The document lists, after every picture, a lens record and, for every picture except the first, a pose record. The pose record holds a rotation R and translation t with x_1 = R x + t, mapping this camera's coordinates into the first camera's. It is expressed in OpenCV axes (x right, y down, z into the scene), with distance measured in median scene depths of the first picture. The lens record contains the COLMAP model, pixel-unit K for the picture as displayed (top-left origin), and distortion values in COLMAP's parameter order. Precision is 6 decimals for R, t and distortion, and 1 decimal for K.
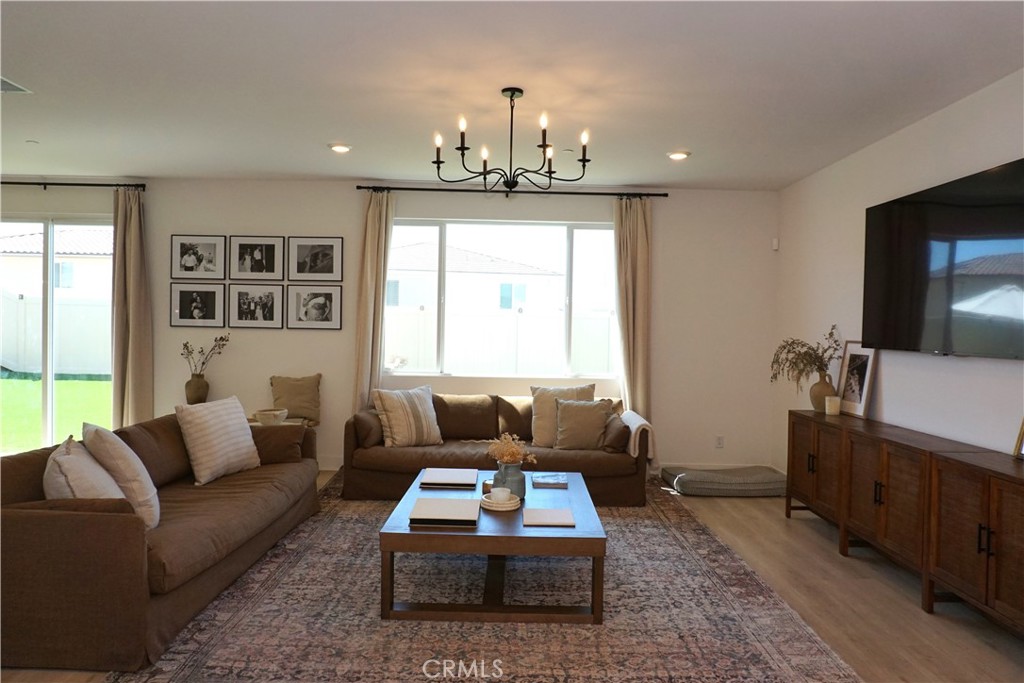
lens RADIAL K [[684.0, 0, 510.9], [0, 684.0, 342.7], [0, 0, 1]] dist [-0.052102, 0.035544]
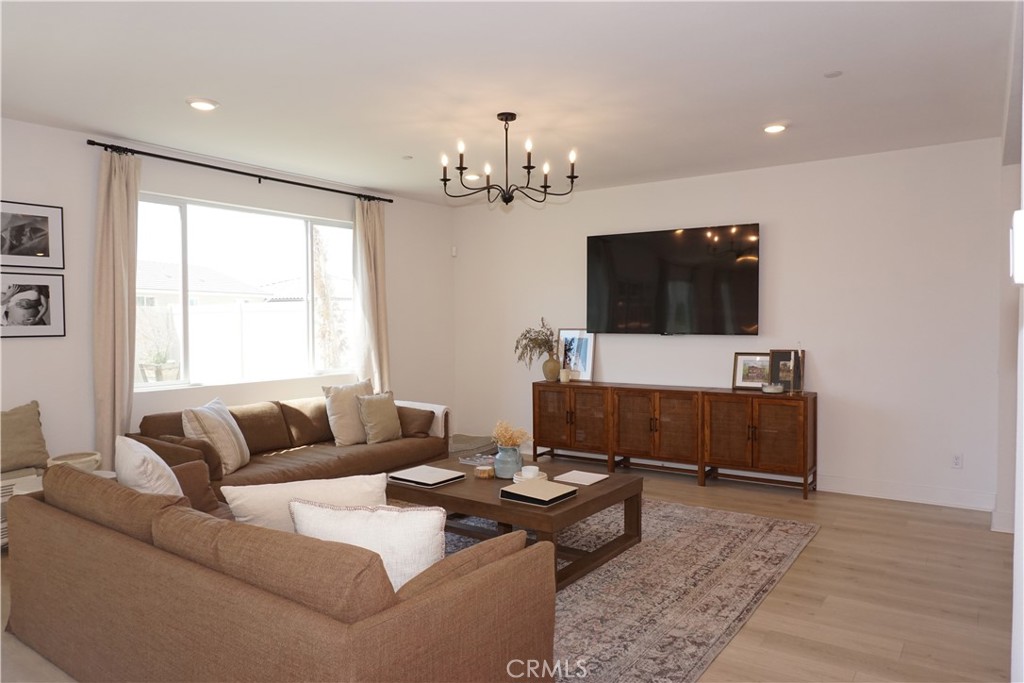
lens RADIAL K [[684.0, 0, 510.9], [0, 684.0, 342.7], [0, 0, 1]] dist [-0.052102, 0.035544]
pose [[0.581625, -0.048380, 0.812017, -0.555340], [0.036091, 0.998782, 0.033657, -0.019544], [-0.812656, 0.009731, 0.582663, 0.206881]]
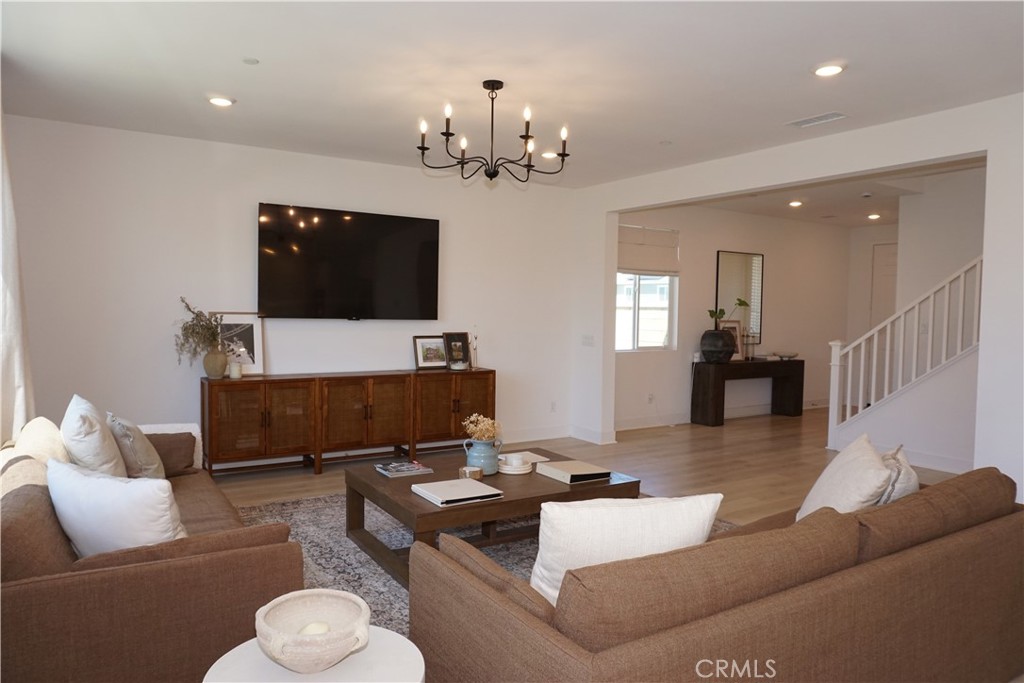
lens RADIAL K [[684.0, 0, 510.9], [0, 684.0, 342.7], [0, 0, 1]] dist [-0.052102, 0.035544]
pose [[-0.538803, -0.069221, 0.839583, -0.547567], [-0.007817, 0.996986, 0.077181, -0.033176], [-0.842396, 0.035022, -0.537720, 0.931666]]
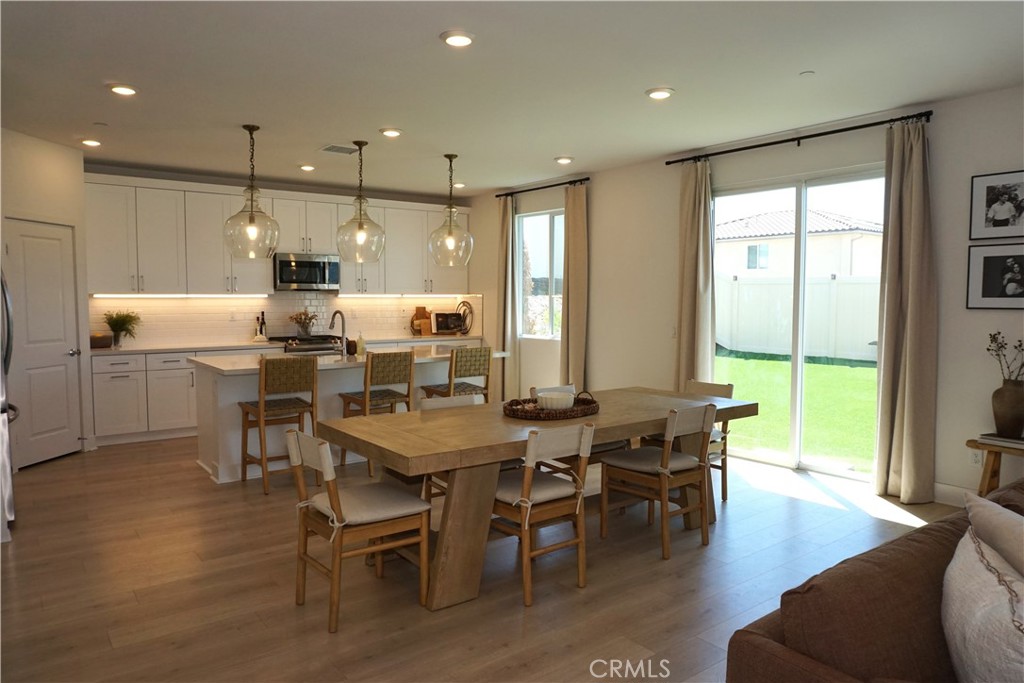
lens RADIAL K [[684.0, 0, 510.9], [0, 684.0, 342.7], [0, 0, 1]] dist [-0.052102, 0.035544]
pose [[0.604481, 0.030469, -0.796036, -0.234452], [-0.003363, 0.999357, 0.035697, -0.012358], [0.796612, -0.018901, 0.604195, 0.204718]]
